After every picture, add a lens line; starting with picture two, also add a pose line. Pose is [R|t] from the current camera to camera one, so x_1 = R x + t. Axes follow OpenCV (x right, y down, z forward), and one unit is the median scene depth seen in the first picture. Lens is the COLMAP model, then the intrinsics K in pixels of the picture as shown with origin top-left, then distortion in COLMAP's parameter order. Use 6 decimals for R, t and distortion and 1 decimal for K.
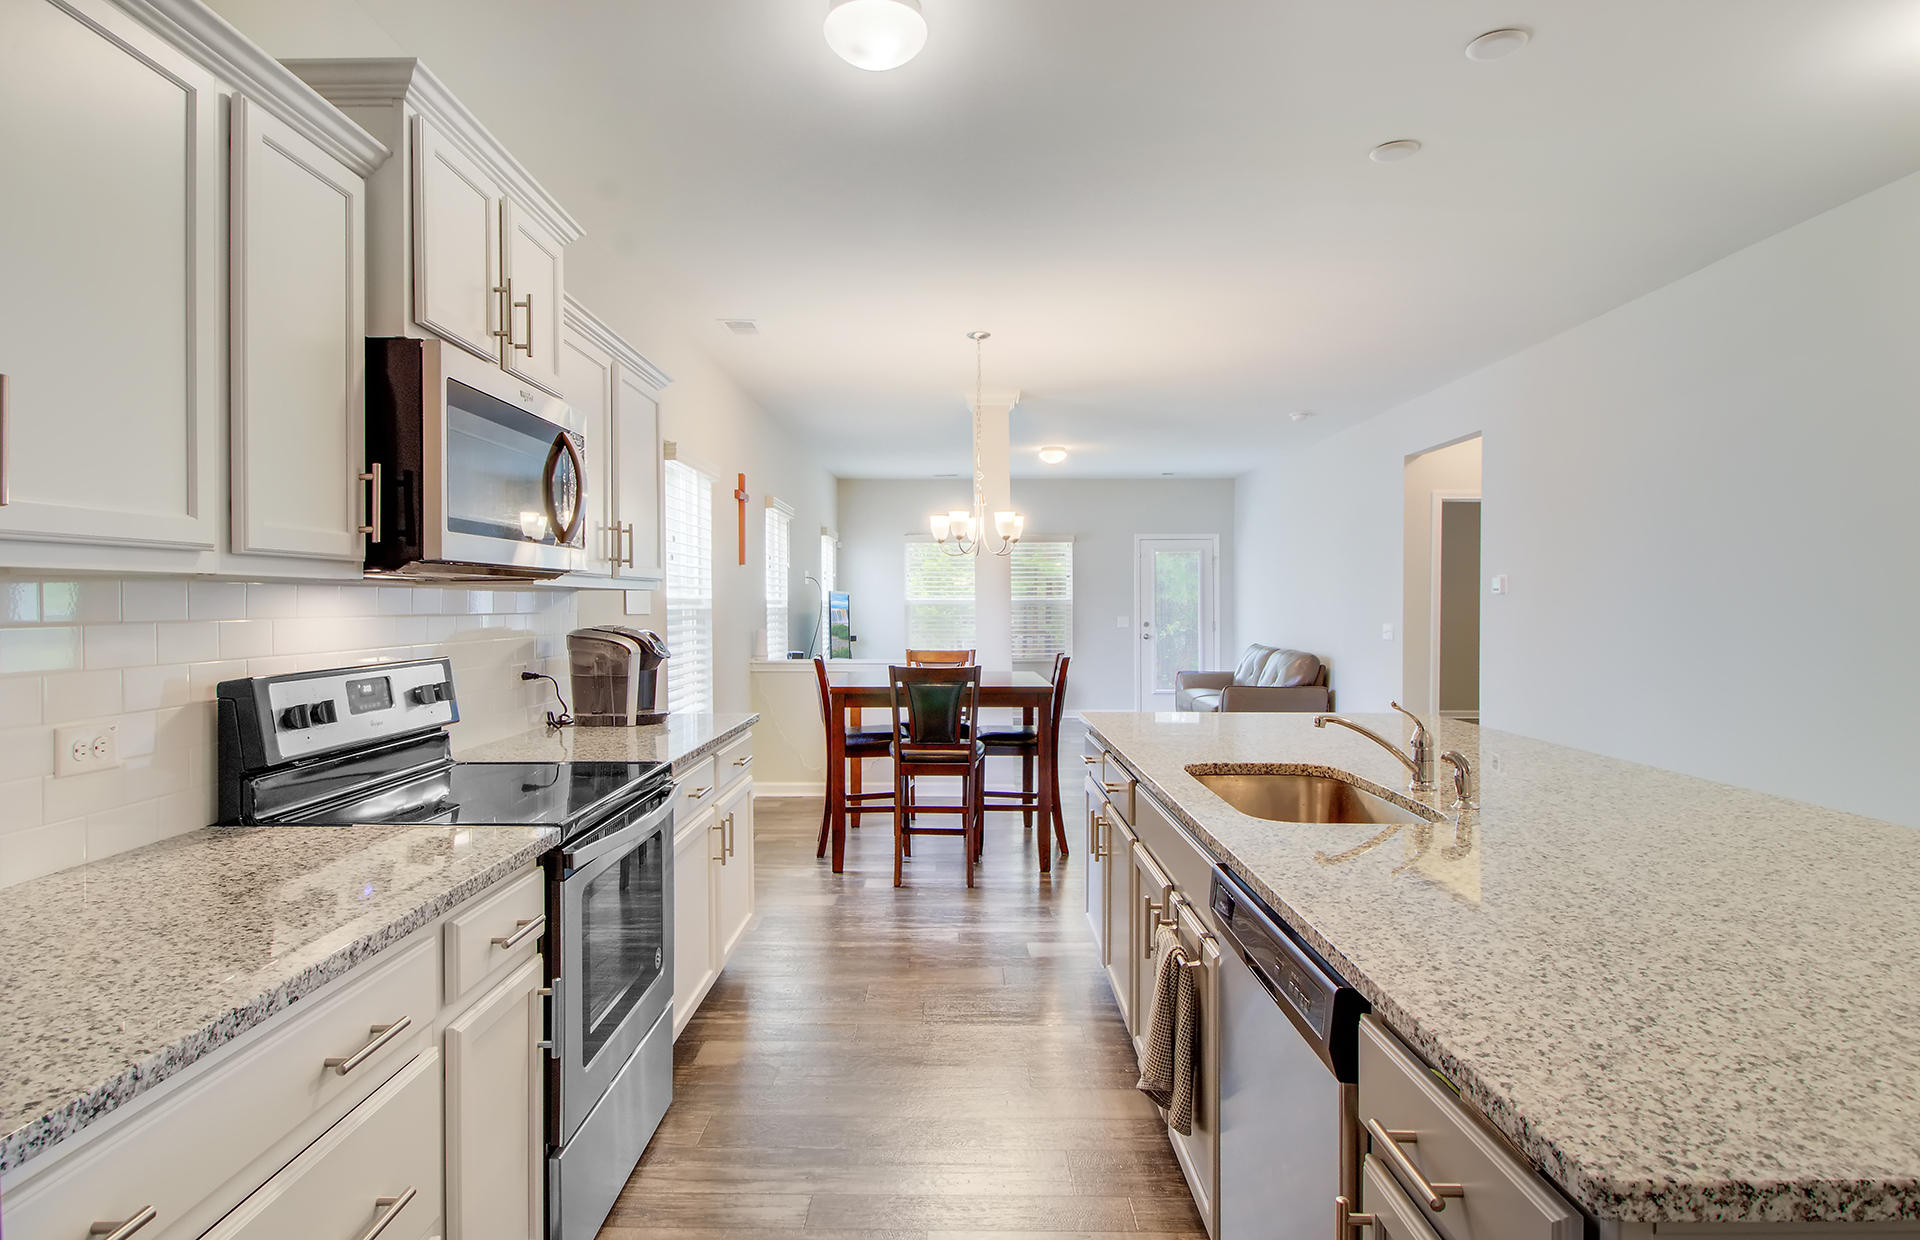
lens RADIAL K [[1040.4, 0, 949.2], [0, 1040.4, 611.3], [0, 0, 1]] dist [-0.000926, -0.002763]
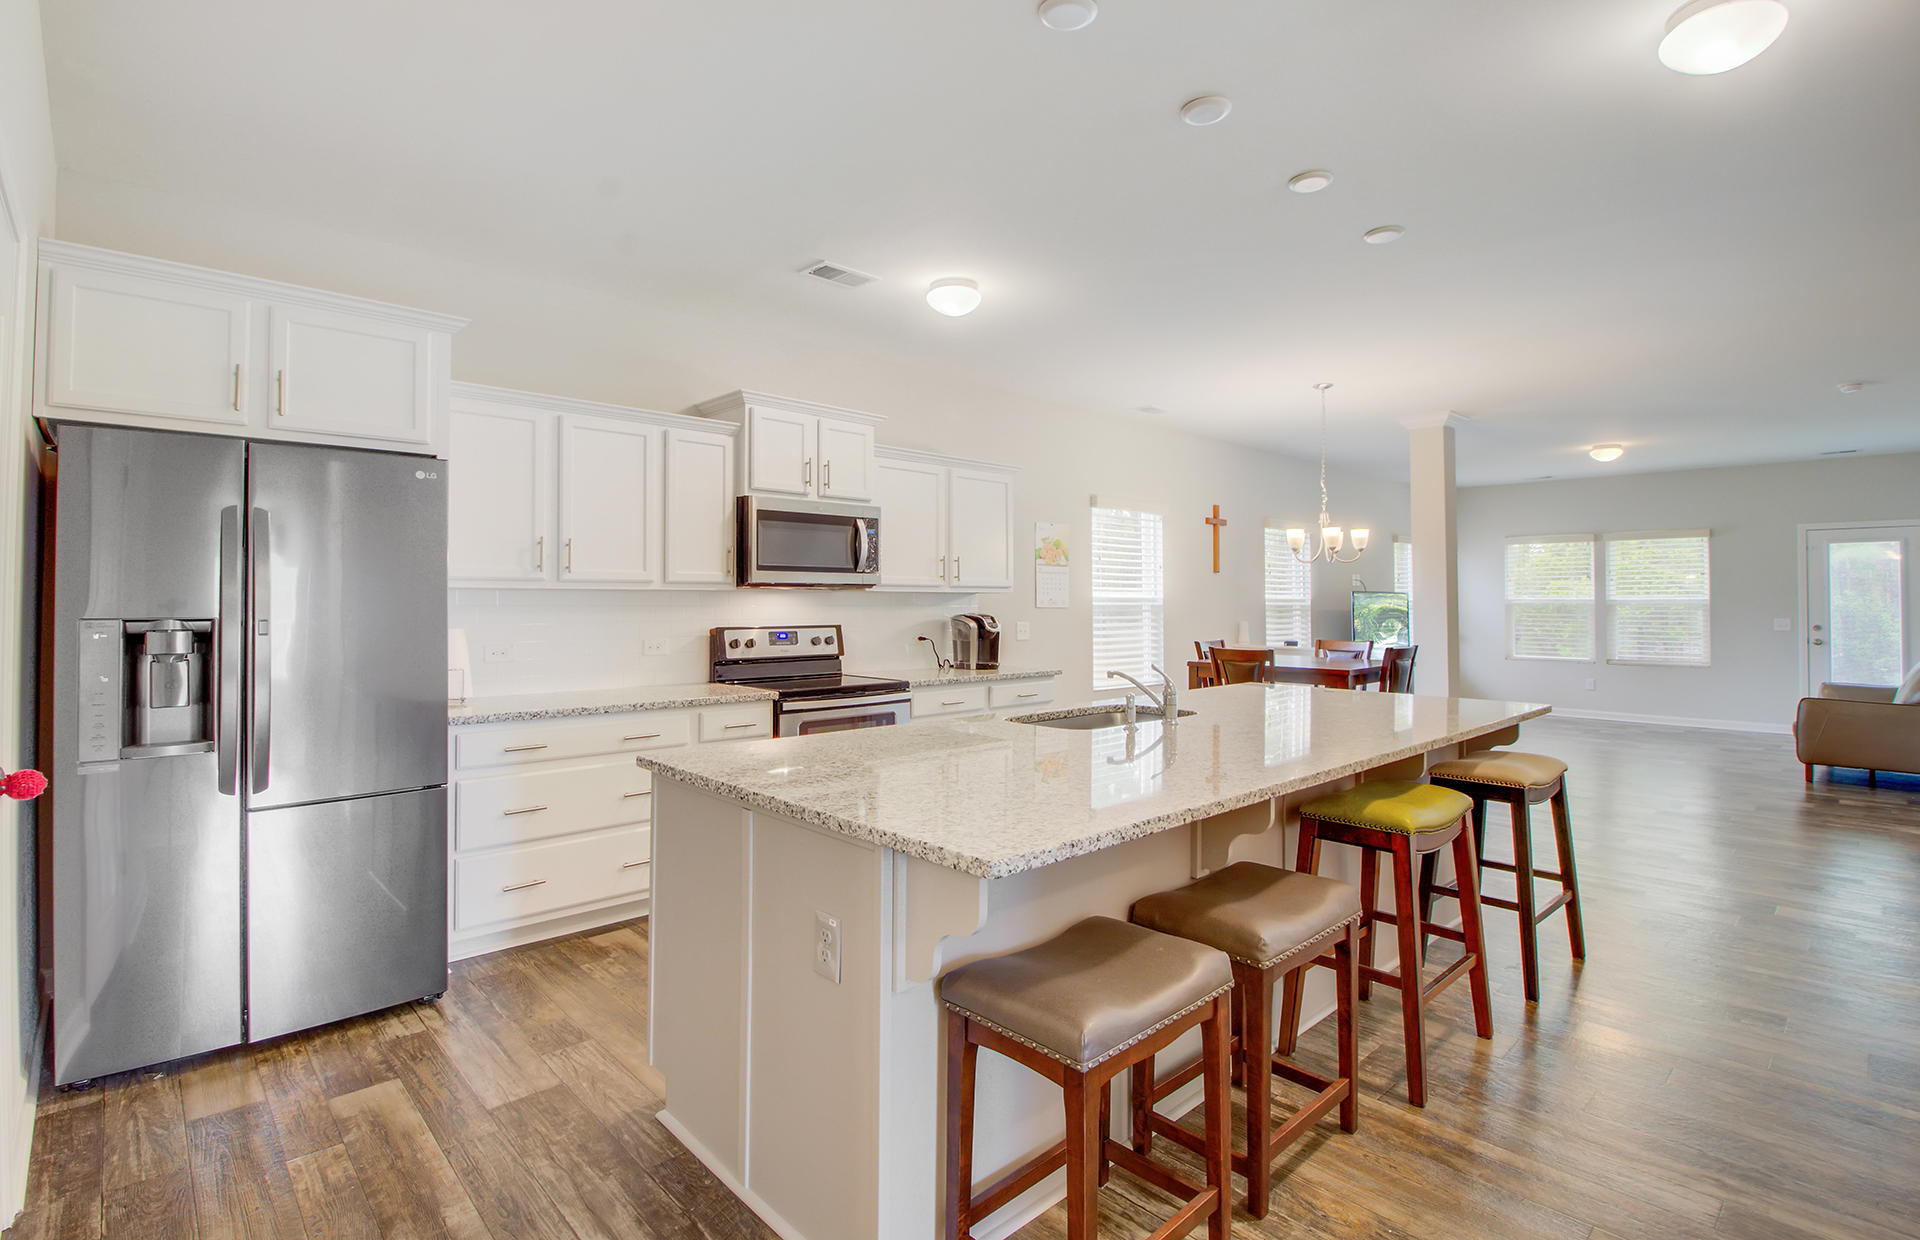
lens RADIAL K [[905.1, 0, 963.4], [0, 905.1, 590.8], [0, 0, 1]] dist [-0.002097, -0.001919]
pose [[0.700340, -0.002966, -0.713803, 1.014226], [-0.010278, 0.999846, -0.014238, -0.001821], [0.713735, 0.017308, 0.700202, -0.121433]]
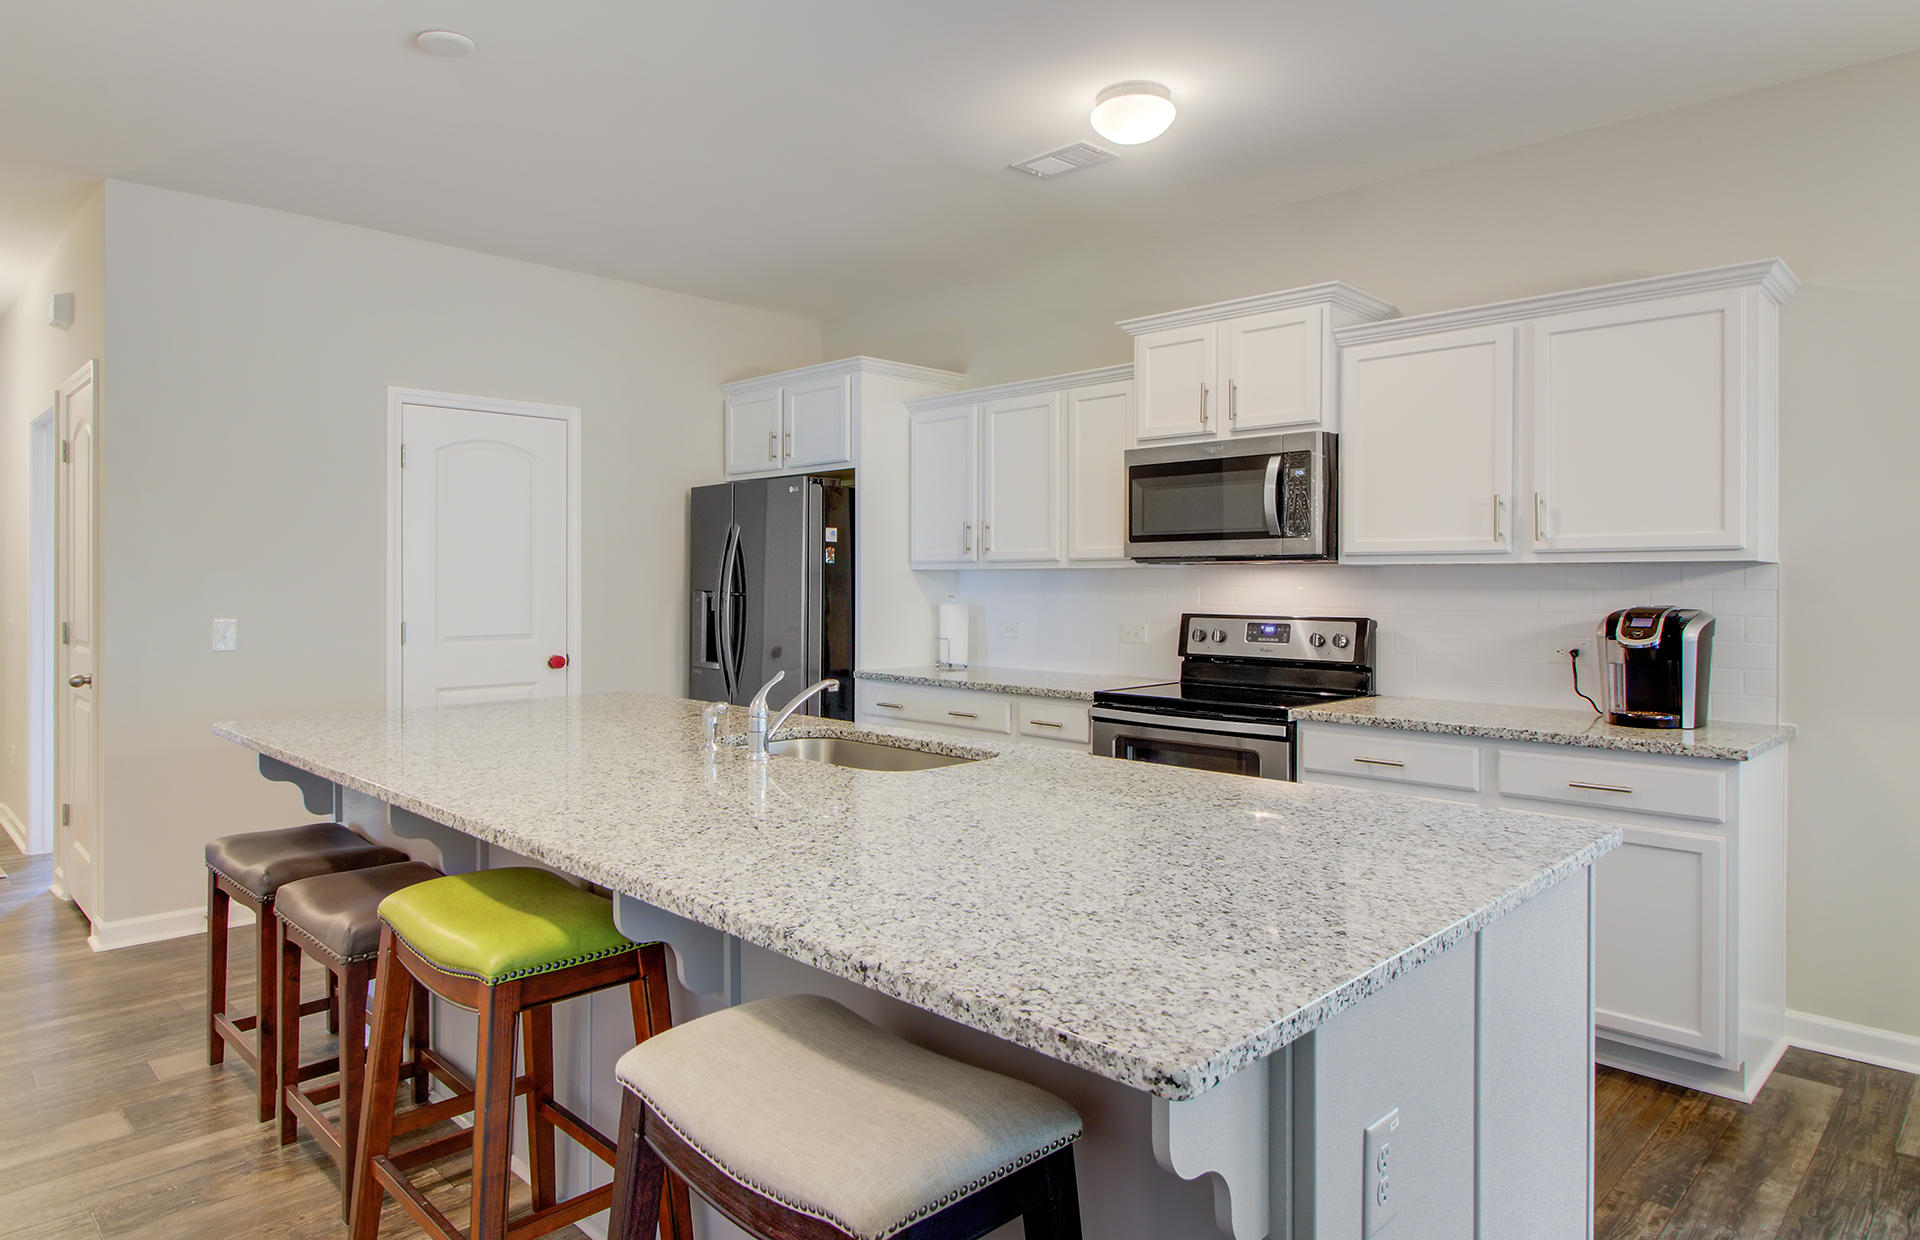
lens RADIAL K [[1144.4, 0, 977.8], [0, 1144.4, 588.5], [0, 0, 1]] dist [0.001079, 0.001253]
pose [[-0.689808, 0.001281, -0.723991, 0.949349], [-0.006531, 0.999947, 0.007991, -0.002991], [0.723963, 0.010241, -0.689763, 1.657444]]
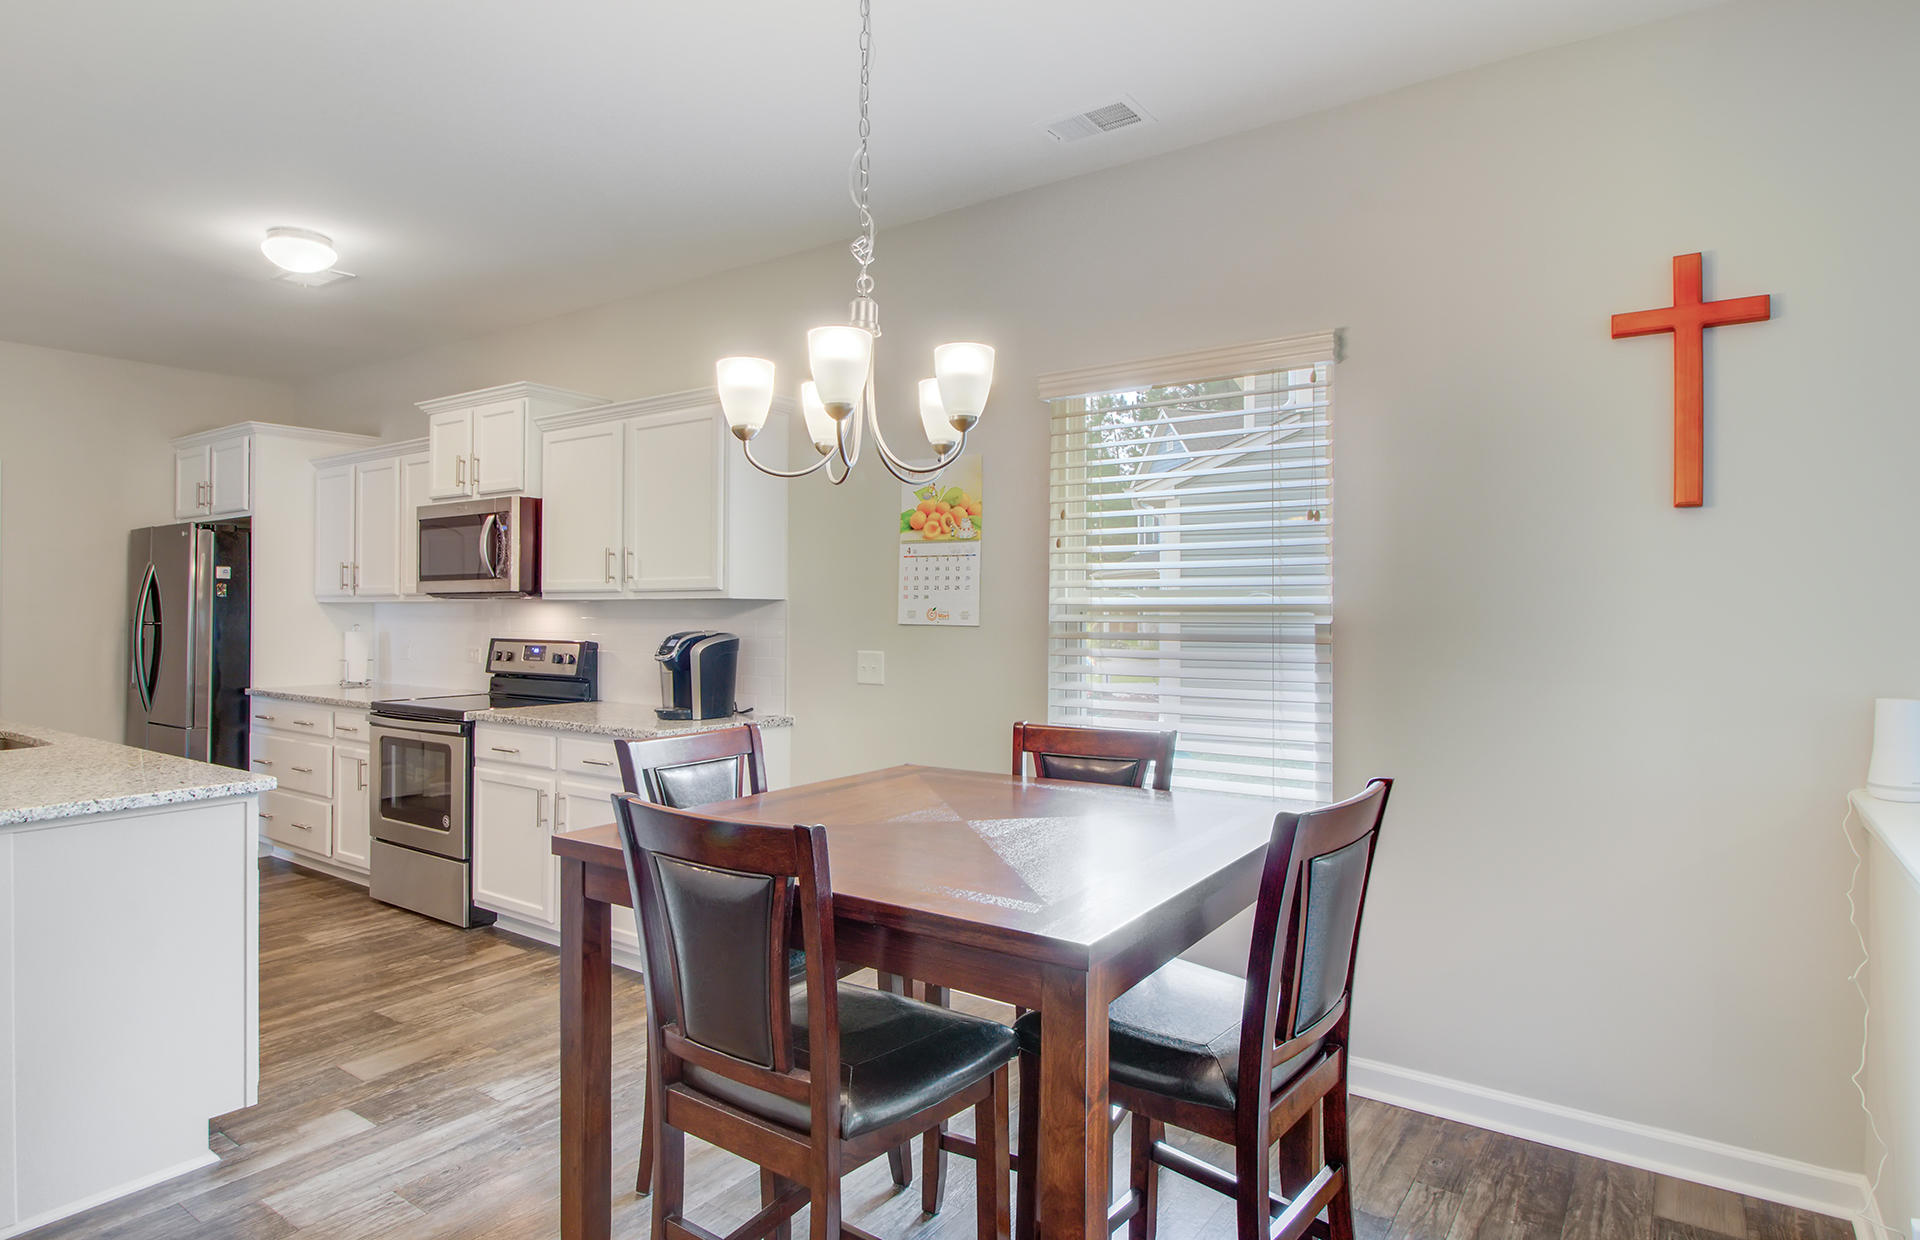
lens RADIAL K [[1040.4, 0, 949.6], [0, 1040.4, 616.4], [0, 0, 1]] dist [-0.000926, -0.002763]
pose [[-0.562348, -0.001331, -0.826900, 0.621460], [-0.008236, 0.999958, 0.003992, -0.009548], [0.826860, 0.009055, -0.562335, 2.479299]]
